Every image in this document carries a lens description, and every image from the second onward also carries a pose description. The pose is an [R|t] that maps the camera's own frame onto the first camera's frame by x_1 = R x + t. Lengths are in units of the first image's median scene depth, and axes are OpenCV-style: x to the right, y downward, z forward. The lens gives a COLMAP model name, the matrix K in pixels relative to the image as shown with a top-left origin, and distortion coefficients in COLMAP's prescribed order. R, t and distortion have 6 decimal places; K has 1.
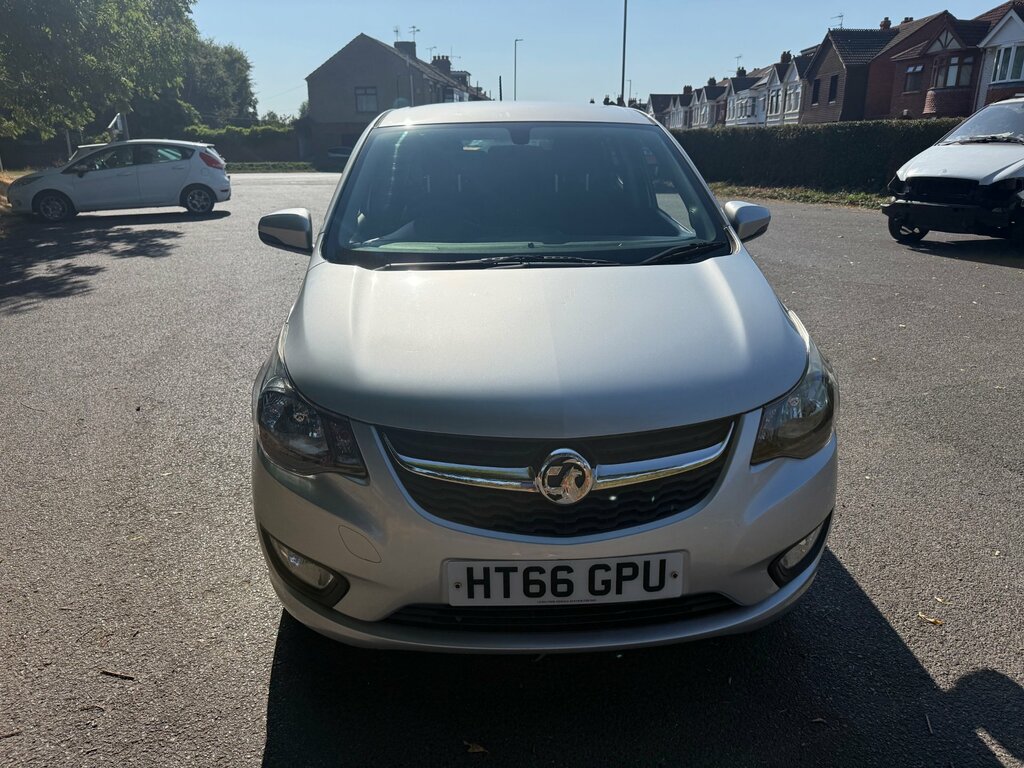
lens RADIAL K [[725.0, 0, 515.7], [0, 725.0, 382.6], [0, 0, 1]] dist [0.008652, -0.018111]
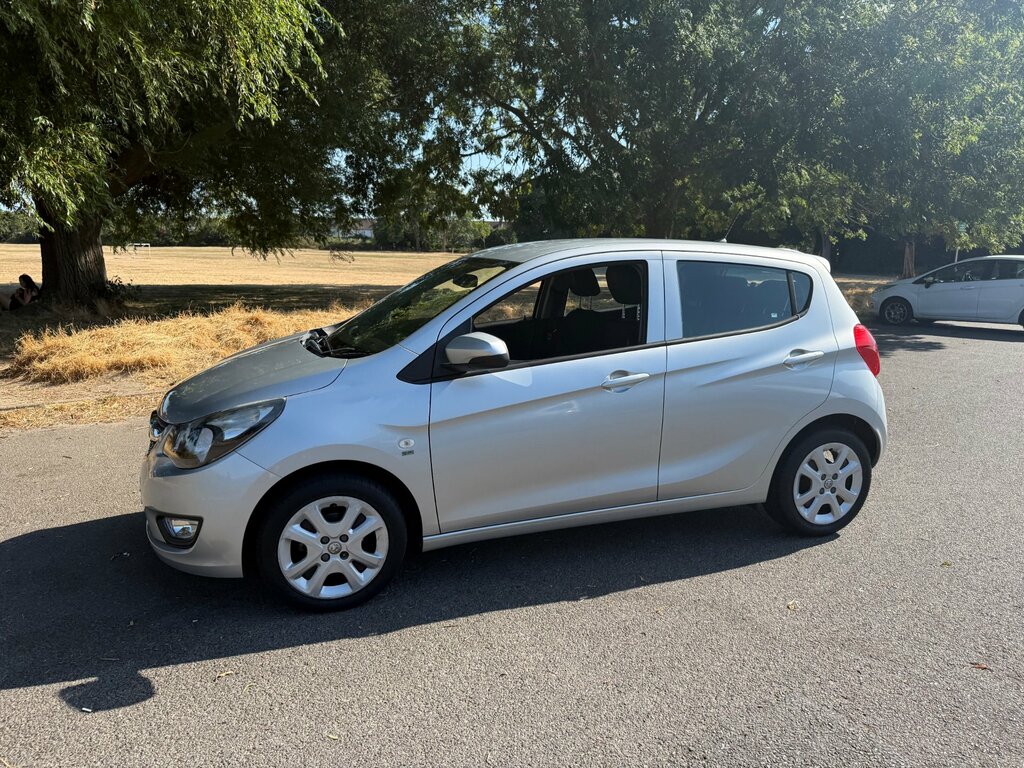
lens RADIAL K [[721.1, 0, 516.7], [0, 721.1, 394.2], [0, 0, 1]] dist [0.042756, -0.063354]
pose [[0.270511, 0.198816, -0.941964, 0.388441], [-0.315320, 0.942770, 0.108434, -0.085683], [0.909614, 0.267688, 0.317720, 0.213363]]
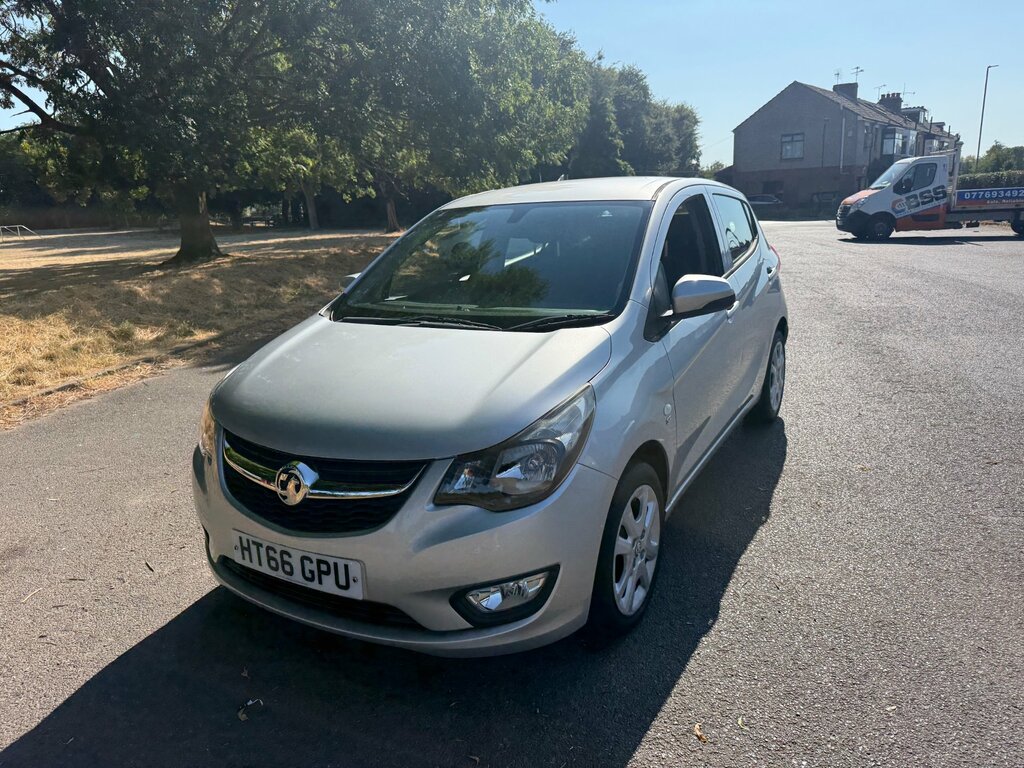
lens RADIAL K [[725.0, 0, 515.7], [0, 725.0, 382.6], [0, 0, 1]] dist [0.008652, -0.018111]
pose [[0.838283, 0.103136, -0.535392, 0.186517], [-0.135188, 0.990601, -0.020842, -0.013648], [0.528211, 0.089850, 0.844346, 0.013078]]
